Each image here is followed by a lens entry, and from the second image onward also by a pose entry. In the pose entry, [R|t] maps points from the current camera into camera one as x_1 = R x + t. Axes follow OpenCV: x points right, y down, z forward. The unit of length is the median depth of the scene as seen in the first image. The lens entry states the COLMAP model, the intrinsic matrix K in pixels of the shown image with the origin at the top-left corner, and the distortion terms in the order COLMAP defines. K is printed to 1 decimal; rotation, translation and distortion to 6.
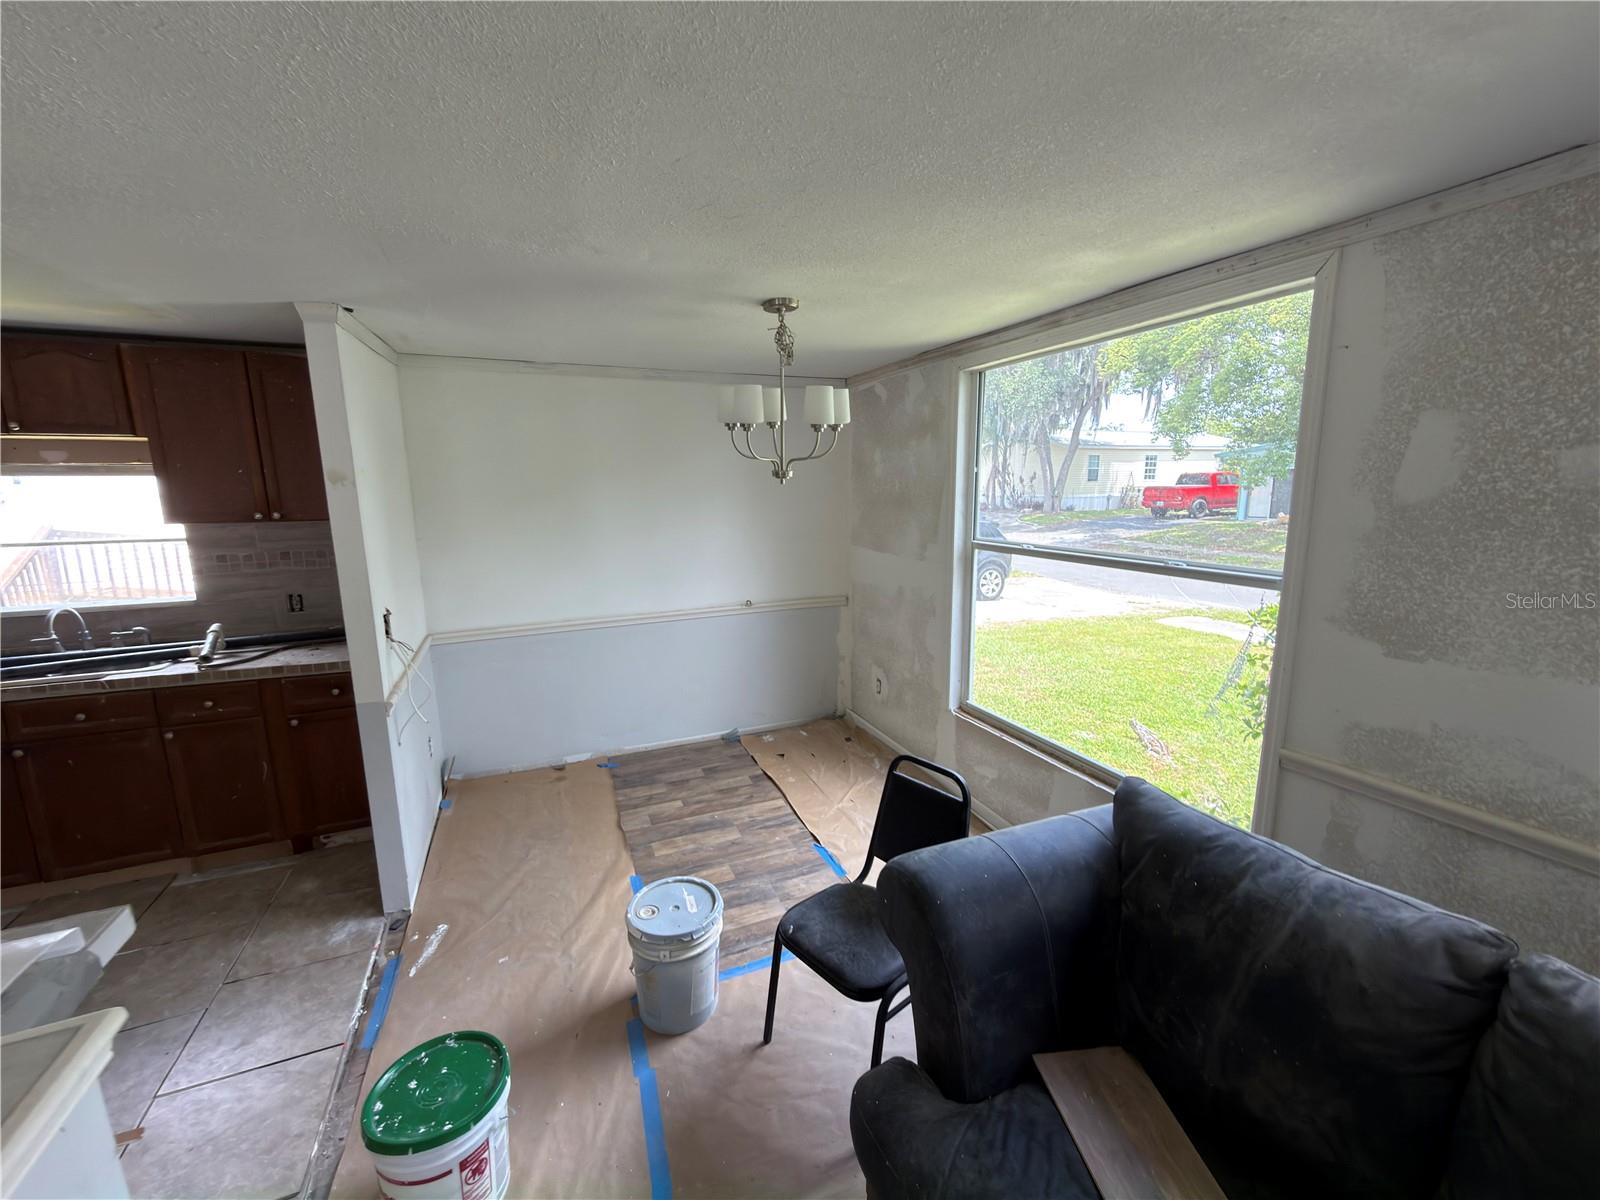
lens RADIAL K [[638.3, 0, 805.3], [0, 638.3, 599.9], [0, 0, 1]] dist [-0.000789, 0.000270]
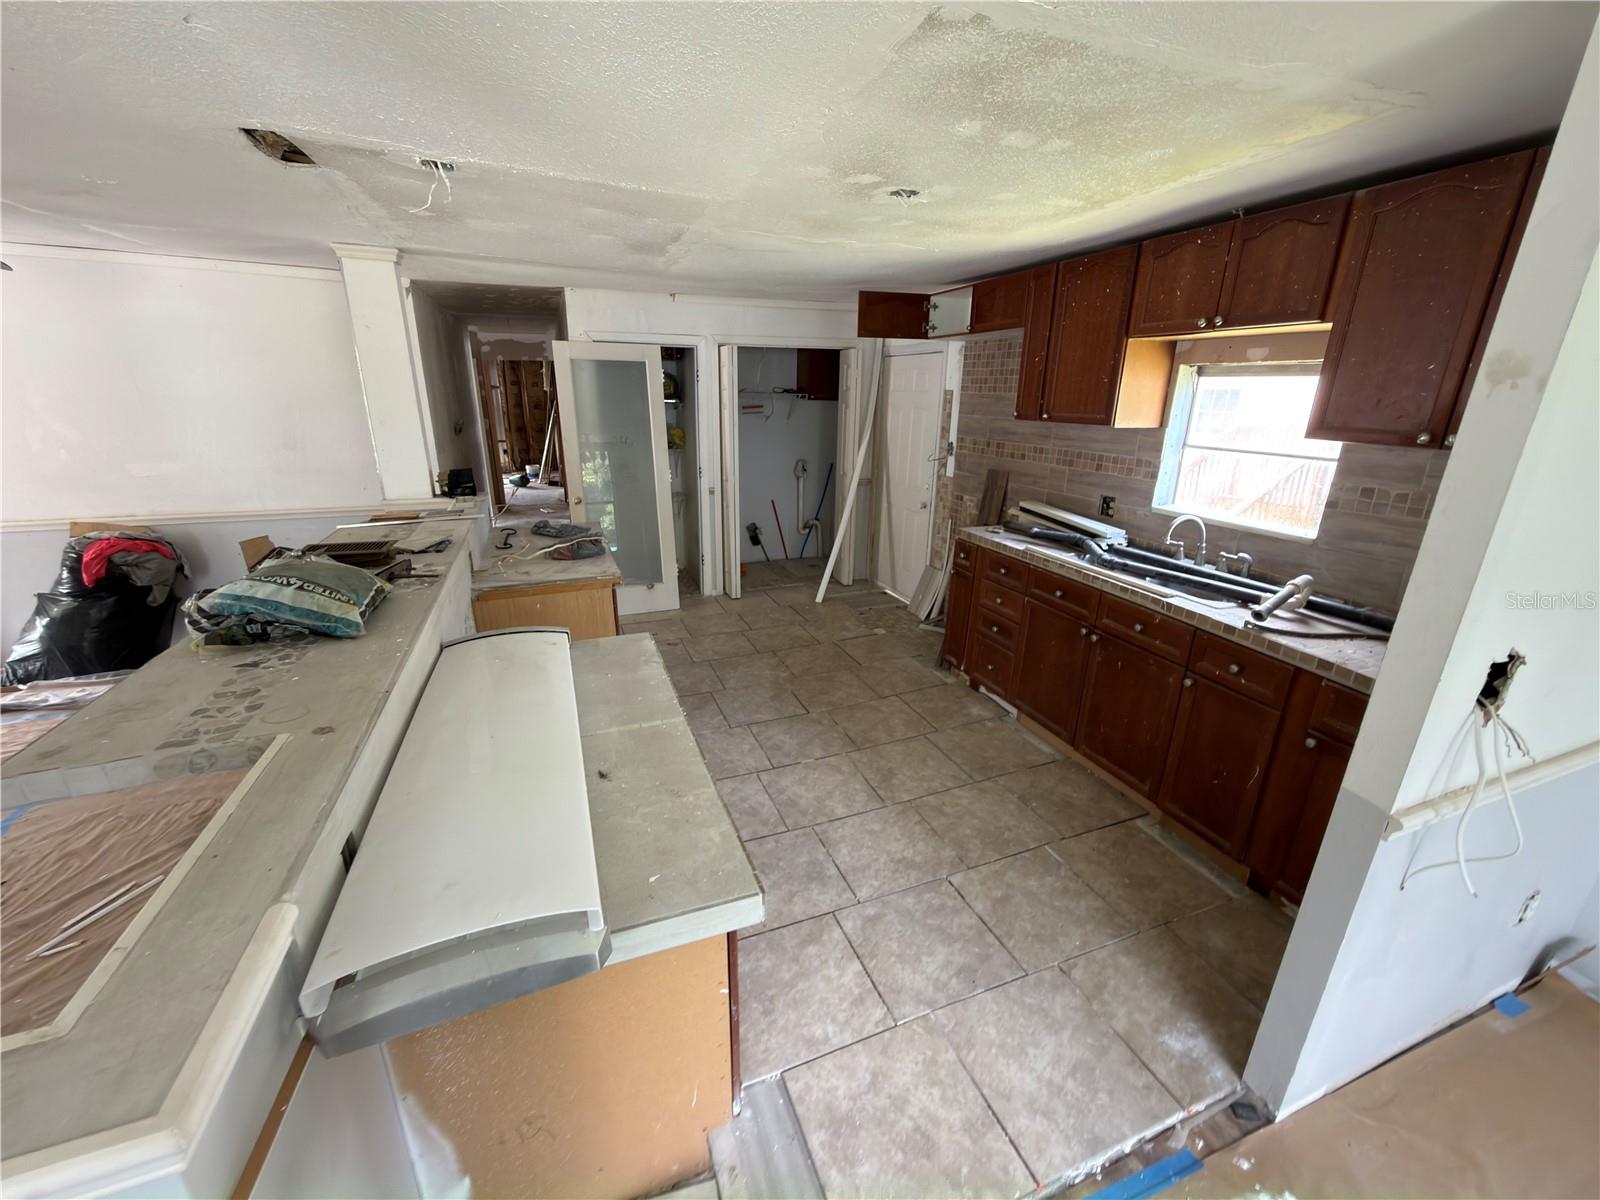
lens RADIAL K [[638.3, 0, 797.2], [0, 638.3, 600.5], [0, 0, 1]] dist [-0.000789, 0.000270]
pose [[-0.045819, 0.322757, -0.945372, -0.185218], [-0.193183, 0.925639, 0.325382, -0.075660], [0.980092, 0.197539, 0.019939, 0.448255]]
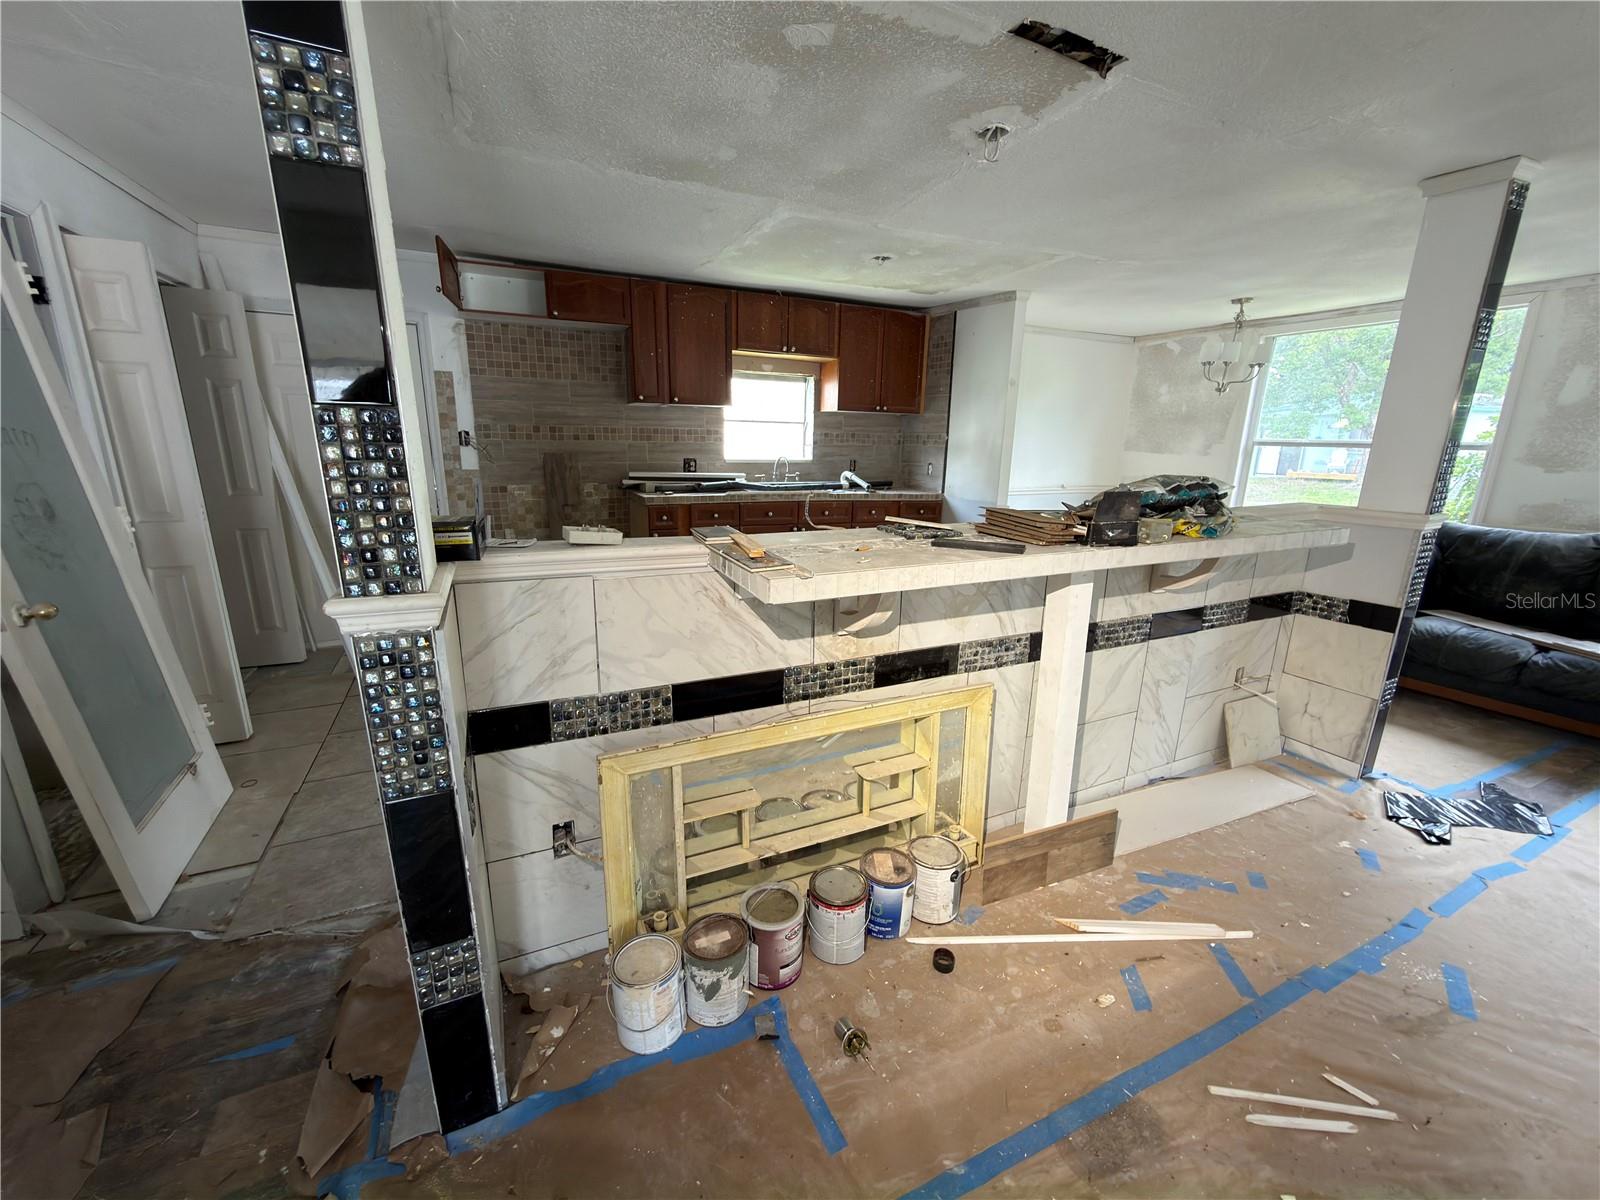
lens RADIAL K [[638.3, 0, 802.2], [0, 638.3, 600.6], [0, 0, 1]] dist [-0.000789, 0.000270]
pose [[0.998968, 0.021721, 0.039896, -1.260570], [-0.024513, 0.997183, 0.070885, 0.304105], [-0.038244, -0.071790, 0.996686, -0.840493]]
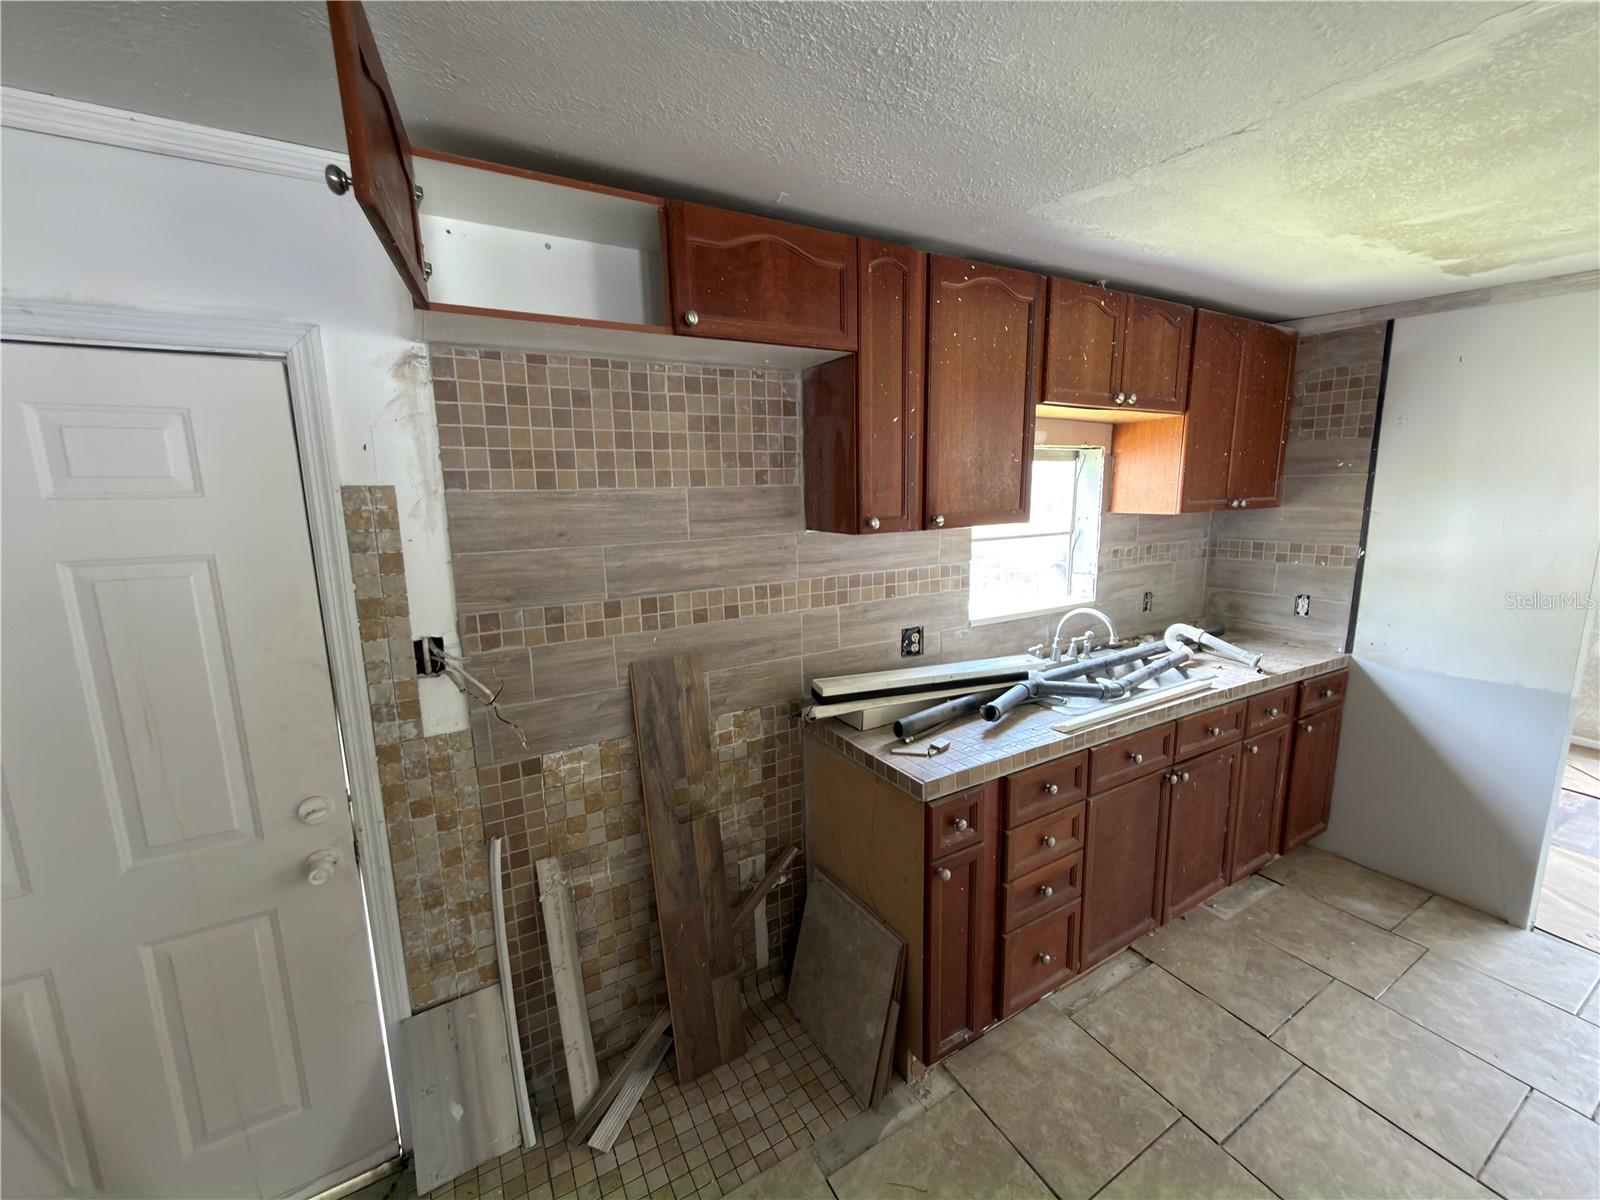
lens RADIAL K [[638.3, 0, 801.3], [0, 638.3, 600.5], [0, 0, 1]] dist [-0.000789, 0.000270]
pose [[0.993072, -0.029511, 0.113743, -1.777510], [0.030402, 0.999519, -0.006106, -0.007715], [-0.113508, 0.009521, 0.993491, 0.192127]]
